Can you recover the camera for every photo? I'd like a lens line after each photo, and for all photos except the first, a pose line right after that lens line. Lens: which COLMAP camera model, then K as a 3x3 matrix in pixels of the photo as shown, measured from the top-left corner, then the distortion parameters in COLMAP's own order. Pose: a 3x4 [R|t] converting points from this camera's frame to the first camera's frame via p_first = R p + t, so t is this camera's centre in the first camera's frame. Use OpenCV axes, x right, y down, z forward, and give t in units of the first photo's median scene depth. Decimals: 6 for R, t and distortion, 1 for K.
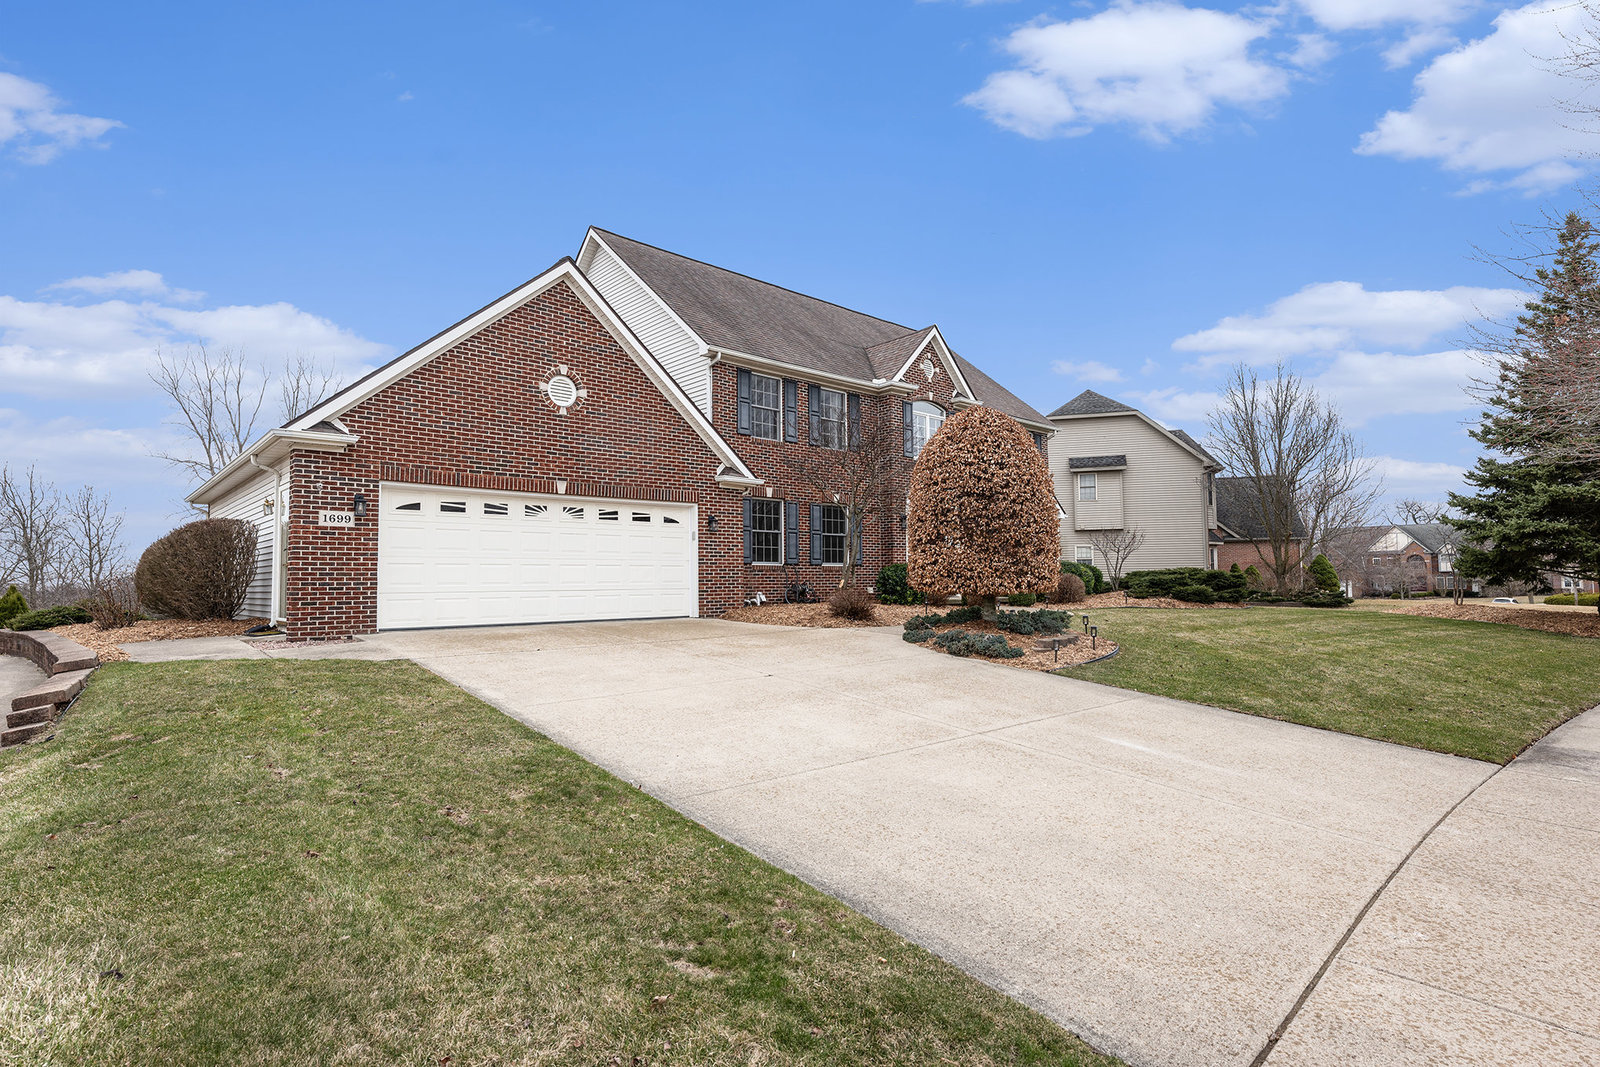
lens RADIAL K [[827.7, 0, 800.0], [0, 827.7, 533.5], [0, 0, 1]] dist [-0.001257, -0.000155]
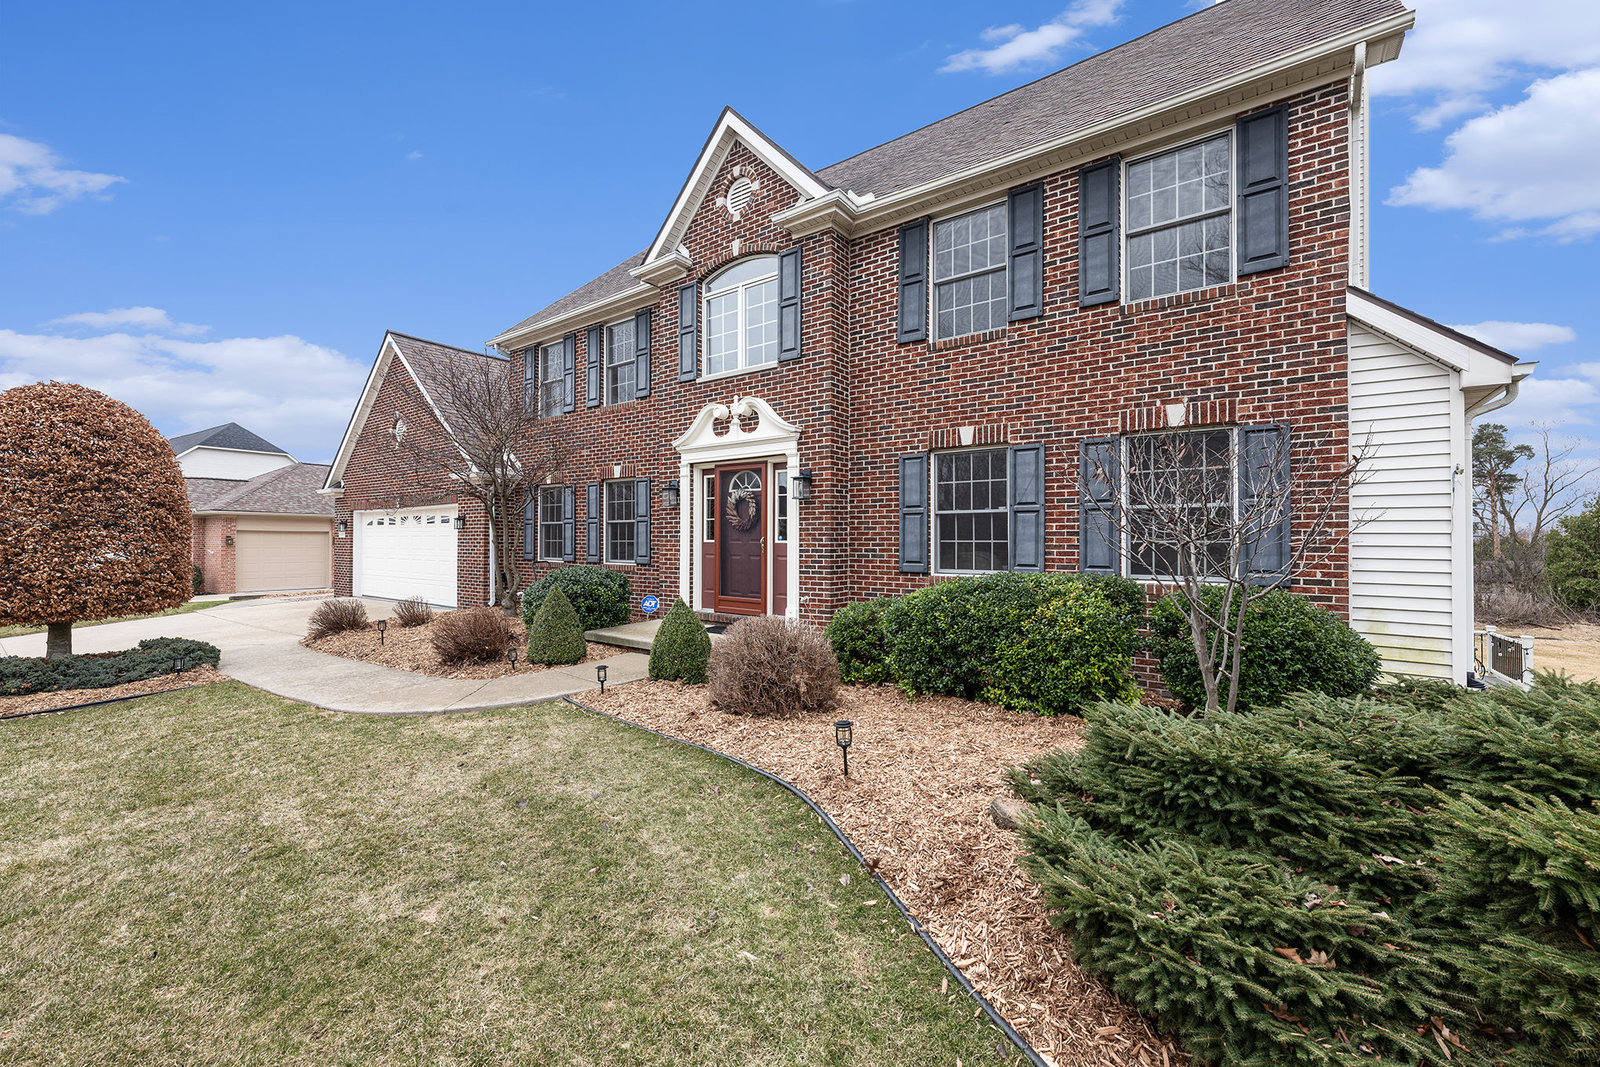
lens RADIAL K [[647.4, 0, 804.7], [0, 647.4, 531.4], [0, 0, 1]] dist [-0.000207, -0.000724]
pose [[0.167521, 0.003939, -0.985861, 0.868487], [0.058518, 0.998189, 0.013932, 0.016052], [0.984130, -0.060024, 0.166987, 1.464548]]
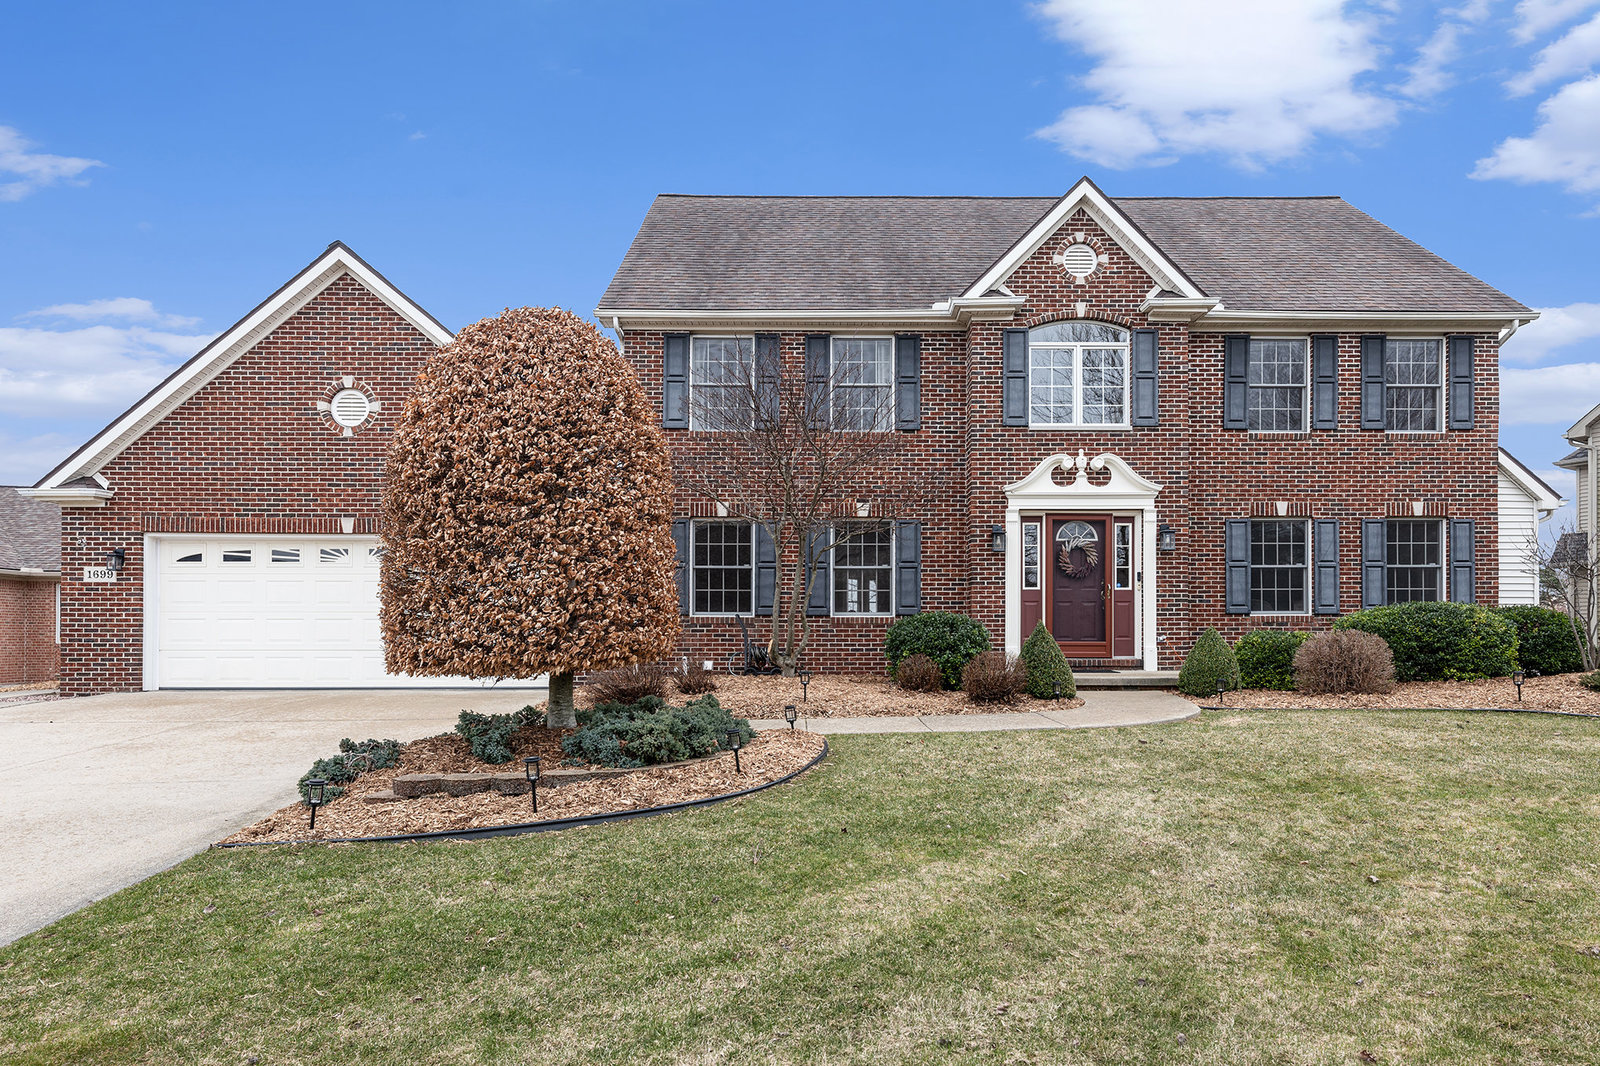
lens RADIAL K [[915.6, 0, 802.0], [0, 915.6, 622.1], [0, 0, 1]] dist [0.004475, -0.000382]
pose [[0.735325, -0.004151, -0.677702, 0.662639], [0.033259, 0.998997, 0.029969, 0.028290], [0.676898, -0.044577, 0.734726, 0.627589]]
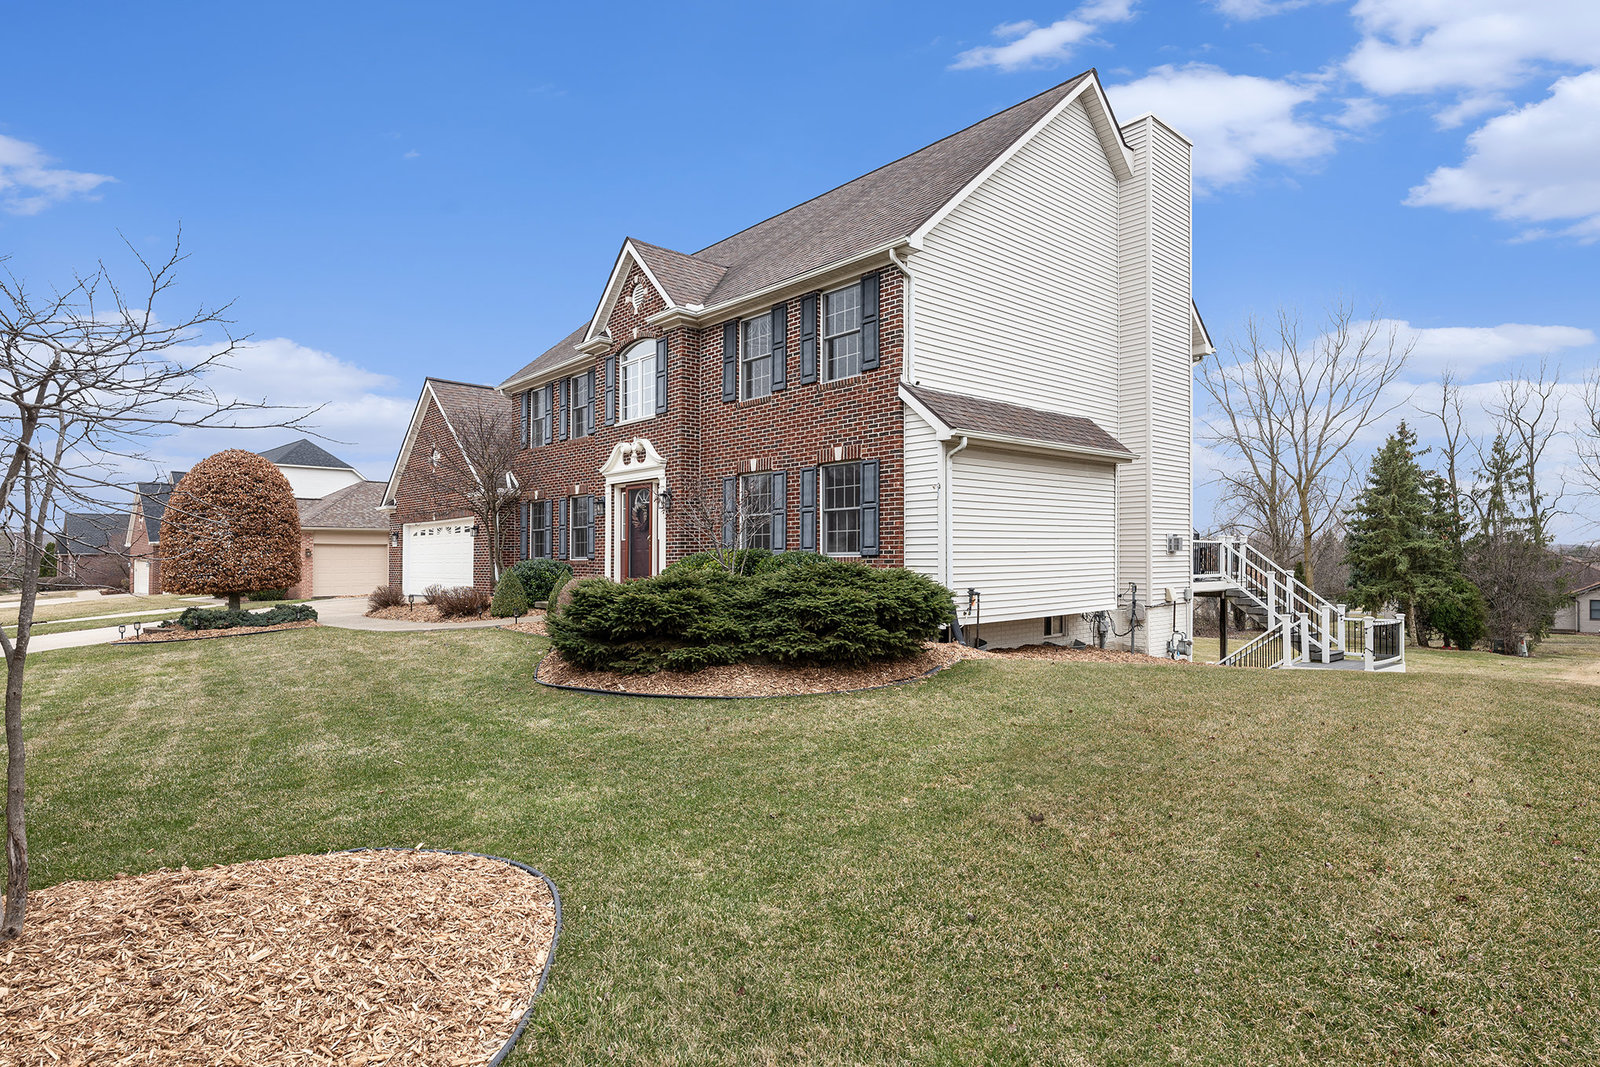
lens RADIAL K [[875.7, 0, 800.0], [0, 875.7, 533.5], [0, 0, 1]] dist [0.001490, -0.000178]
pose [[-0.031167, -0.019864, -0.999317, 1.433350], [0.063945, 0.997715, -0.021826, 0.063620], [0.997467, -0.064582, -0.029826, 1.764731]]
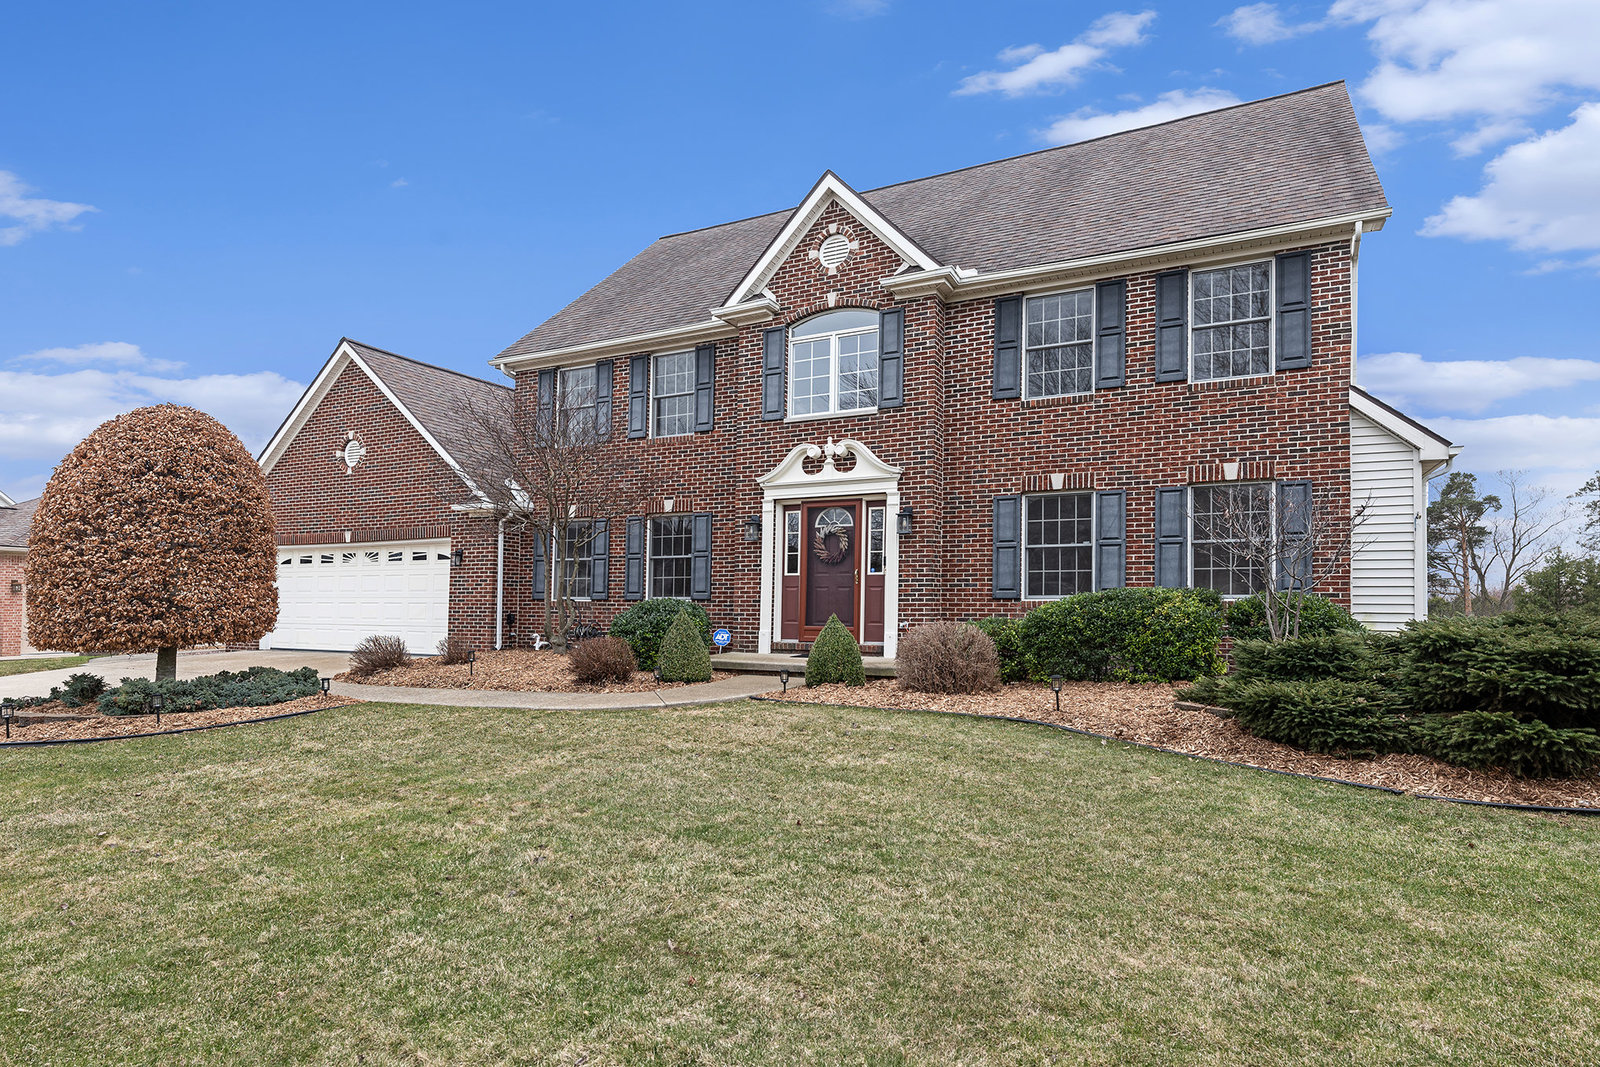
lens RADIAL K [[958.9, 0, 737.6], [0, 958.9, 595.4], [0, 0, 1]] dist [-0.002199, -0.001517]
pose [[0.285365, -0.011604, -0.958349, 1.160321], [0.041214, 0.999150, 0.000175, 0.049466], [0.957532, -0.039548, 0.285601, 1.131044]]
